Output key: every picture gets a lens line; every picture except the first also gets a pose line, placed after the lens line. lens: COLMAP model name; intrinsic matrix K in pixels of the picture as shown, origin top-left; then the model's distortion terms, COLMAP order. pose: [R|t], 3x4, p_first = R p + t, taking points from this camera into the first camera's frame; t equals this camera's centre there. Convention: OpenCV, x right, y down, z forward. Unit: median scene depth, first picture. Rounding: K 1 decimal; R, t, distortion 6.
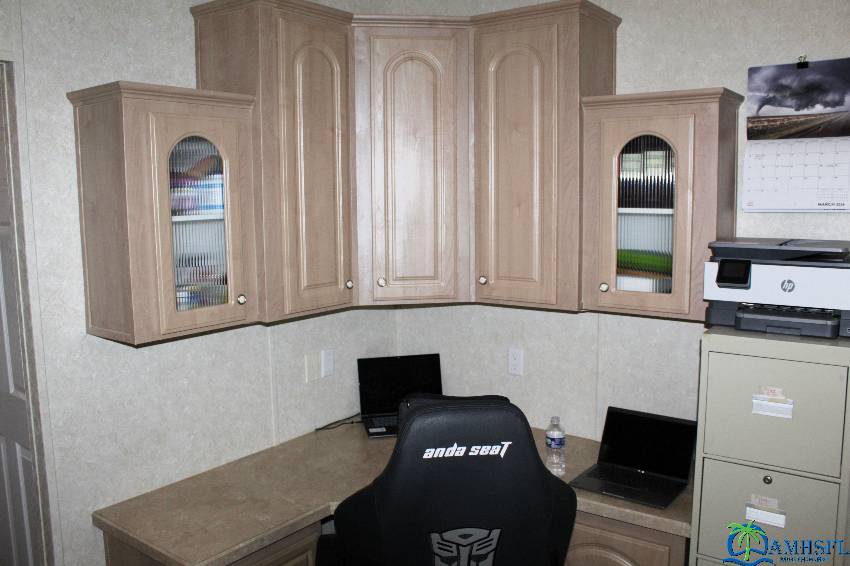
lens RADIAL K [[760.1, 0, 426.9], [0, 760.1, 284.6], [0, 0, 1]] dist [-0.000448, -0.001587]
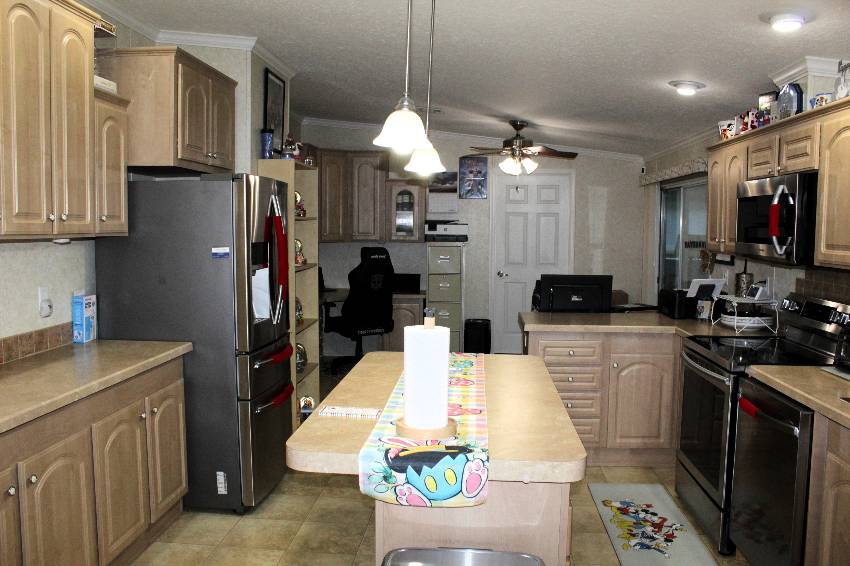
lens RADIAL K [[760.1, 0, 424.7], [0, 760.1, 281.6], [0, 0, 1]] dist [-0.000448, -0.001587]
pose [[0.838446, -0.028722, 0.544227, -1.583266], [0.051497, 0.998317, -0.026651, 0.329476], [-0.542546, 0.050371, 0.838514, -2.006443]]
